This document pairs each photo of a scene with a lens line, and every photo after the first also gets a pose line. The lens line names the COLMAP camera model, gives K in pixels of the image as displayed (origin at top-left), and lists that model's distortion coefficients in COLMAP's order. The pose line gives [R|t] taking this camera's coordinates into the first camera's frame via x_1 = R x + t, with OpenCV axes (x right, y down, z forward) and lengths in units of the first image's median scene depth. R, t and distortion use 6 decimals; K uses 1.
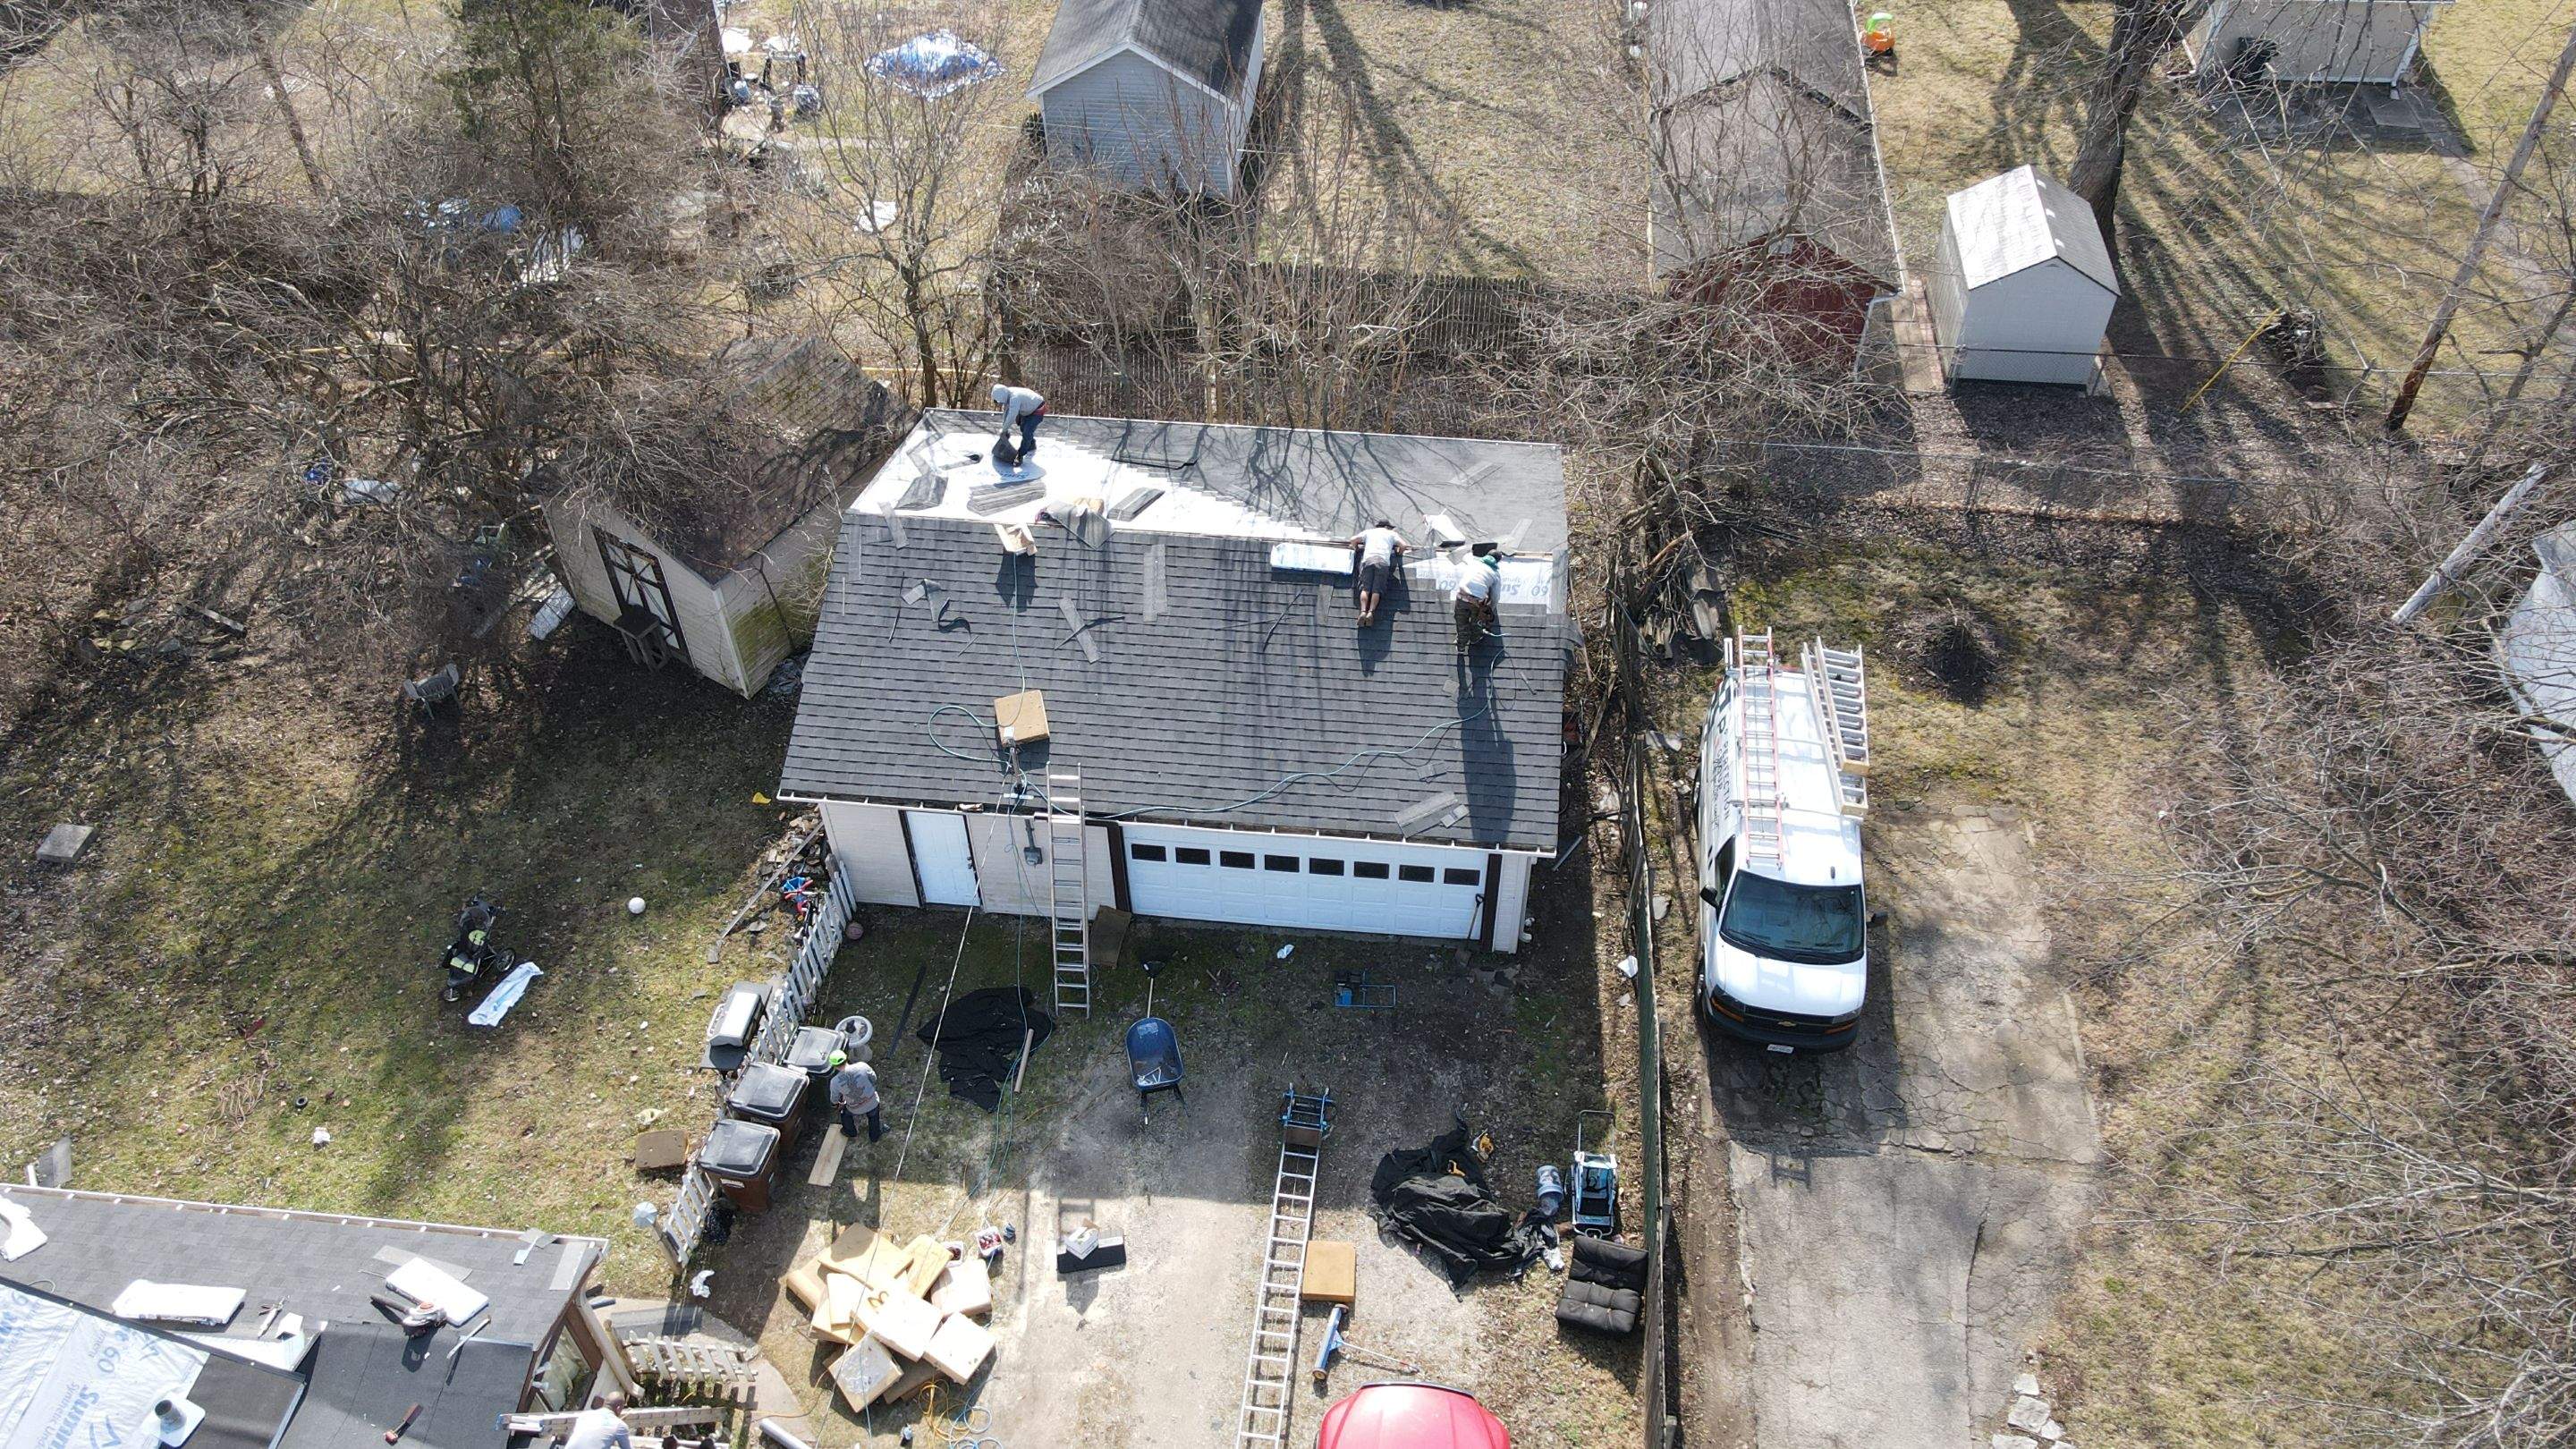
lens RADIAL K [[1889.5, 0, 1288.3], [0, 1889.5, 717.7], [0, 0, 1]] dist [0.020250, 0.005788]
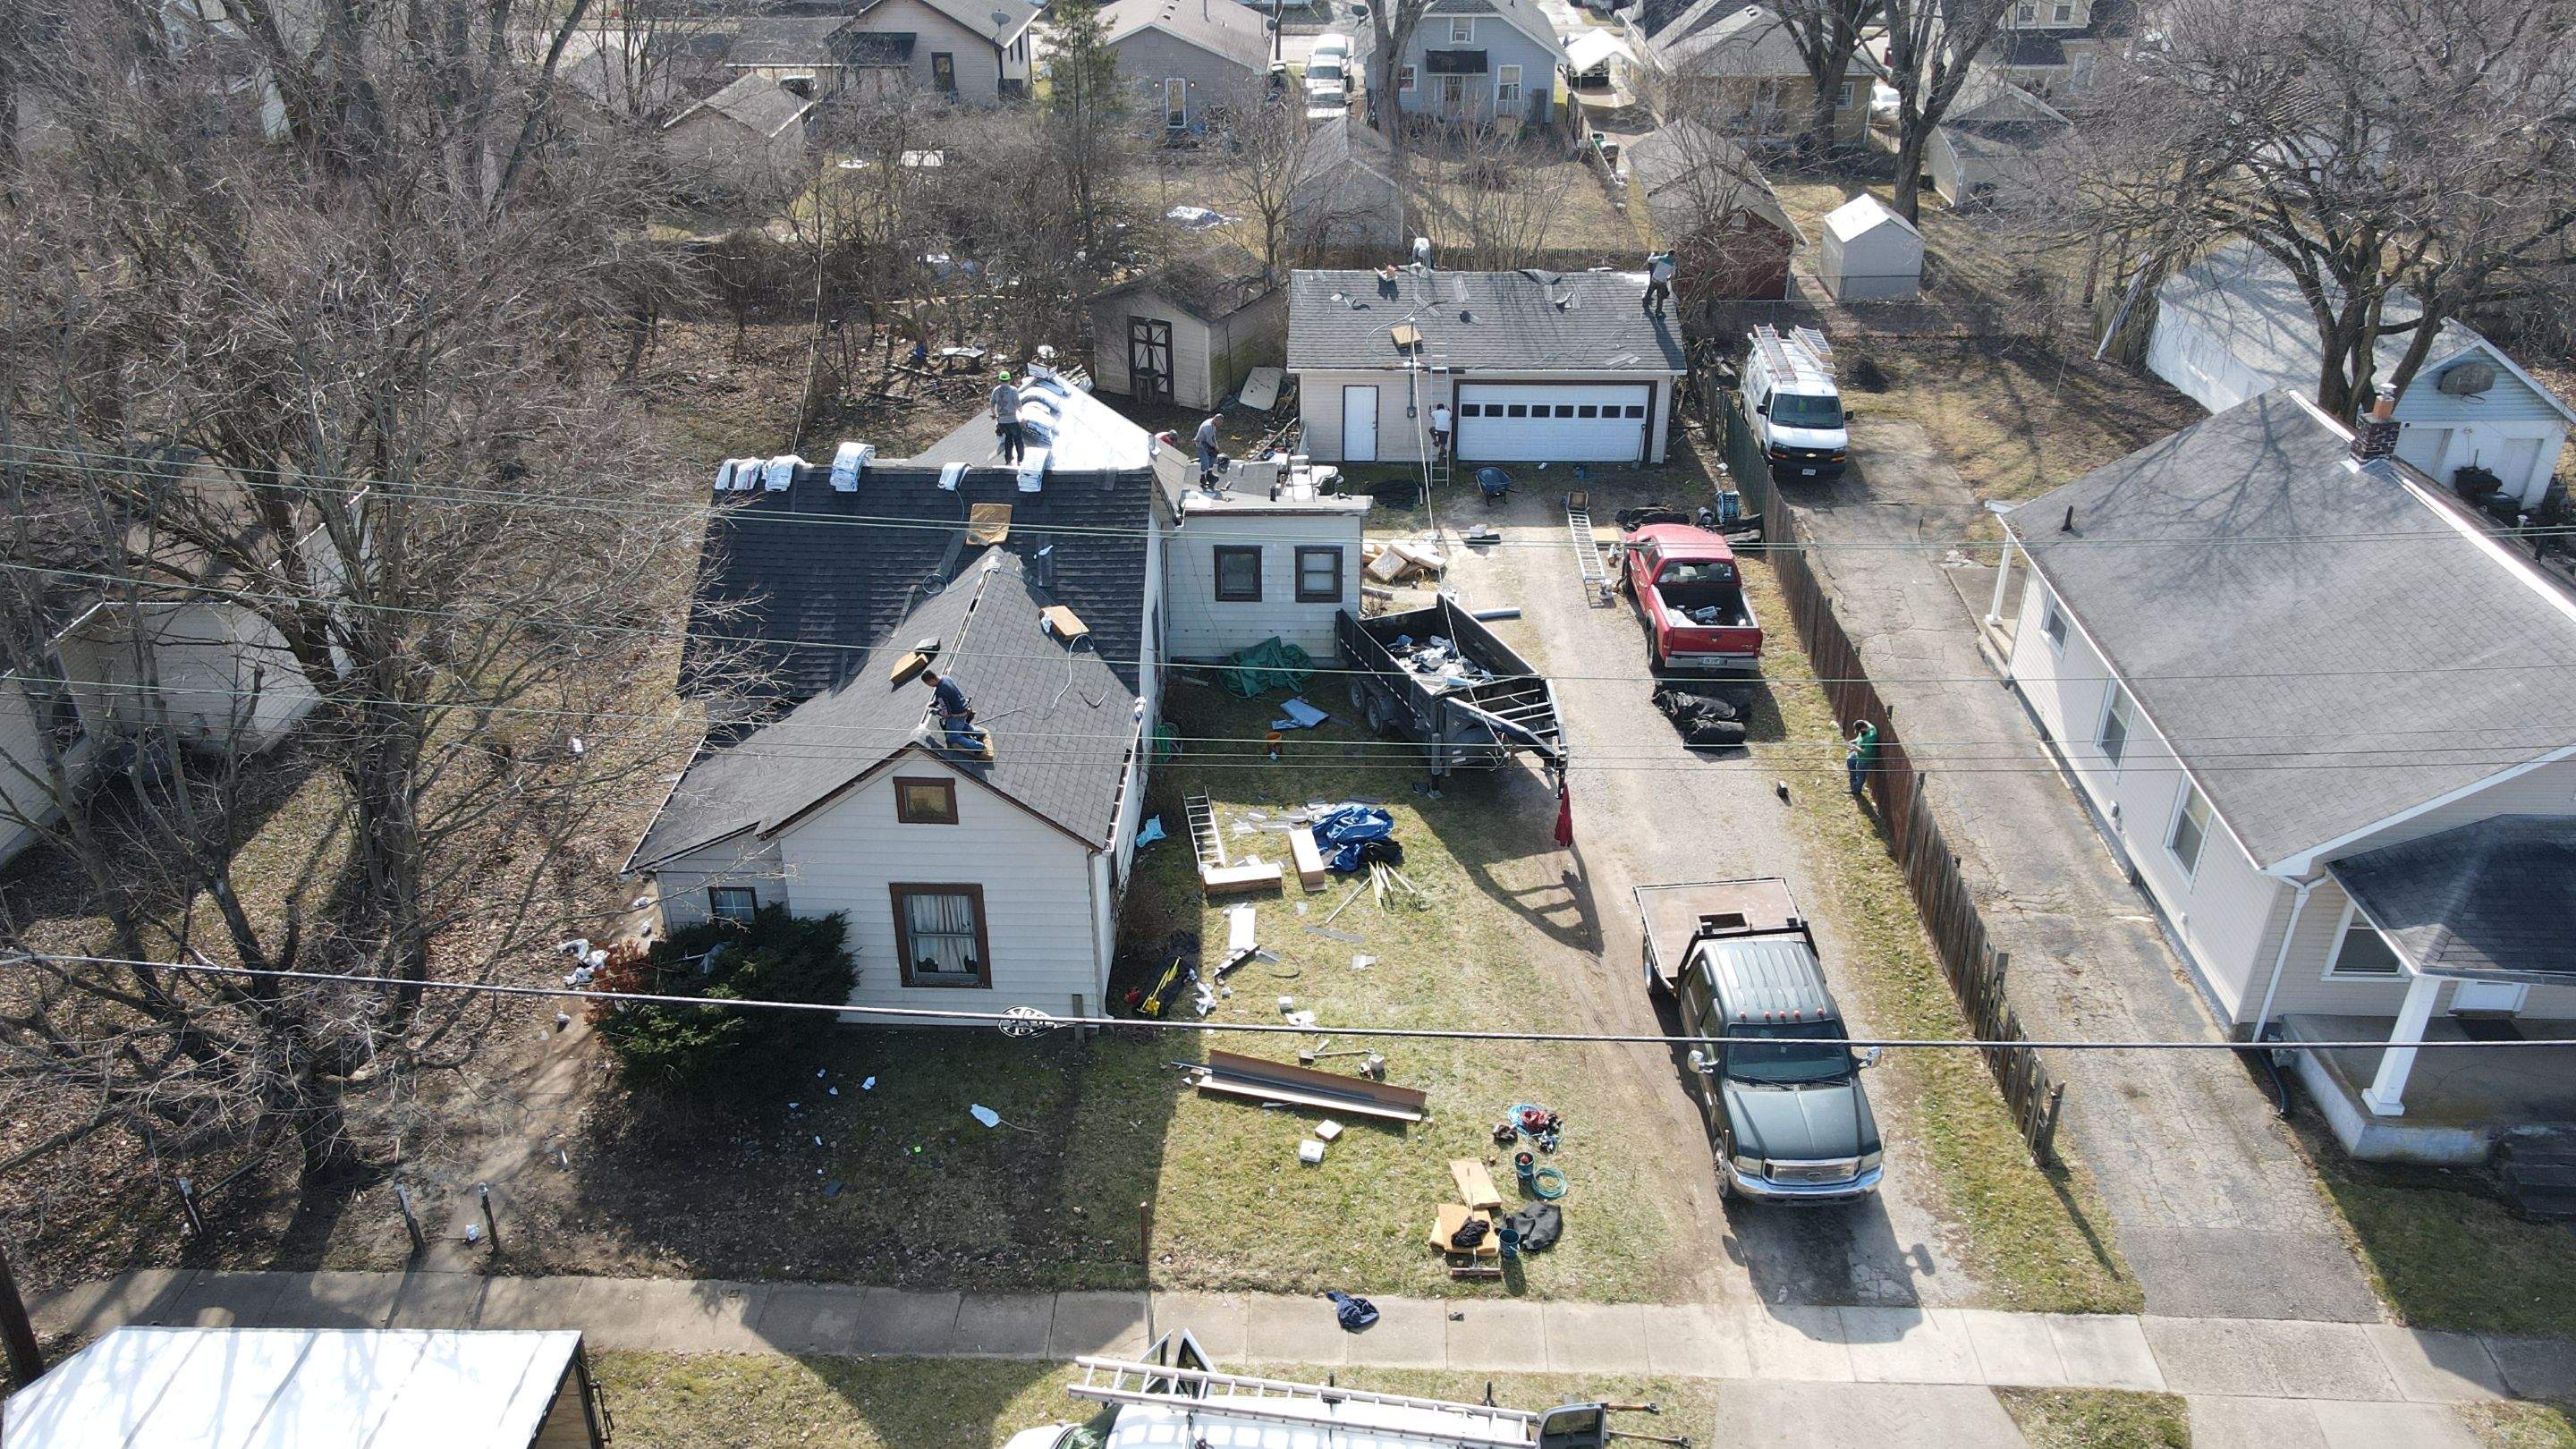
lens RADIAL K [[1889.5, 0, 1289.4], [0, 1889.5, 719.0], [0, 0, 1]] dist [0.020250, 0.005788]
pose [[0.996775, -0.034394, 0.072508, -0.420783], [0.053739, 0.957091, -0.284761, 0.938417], [-0.059602, 0.287739, 0.955852, -0.754473]]
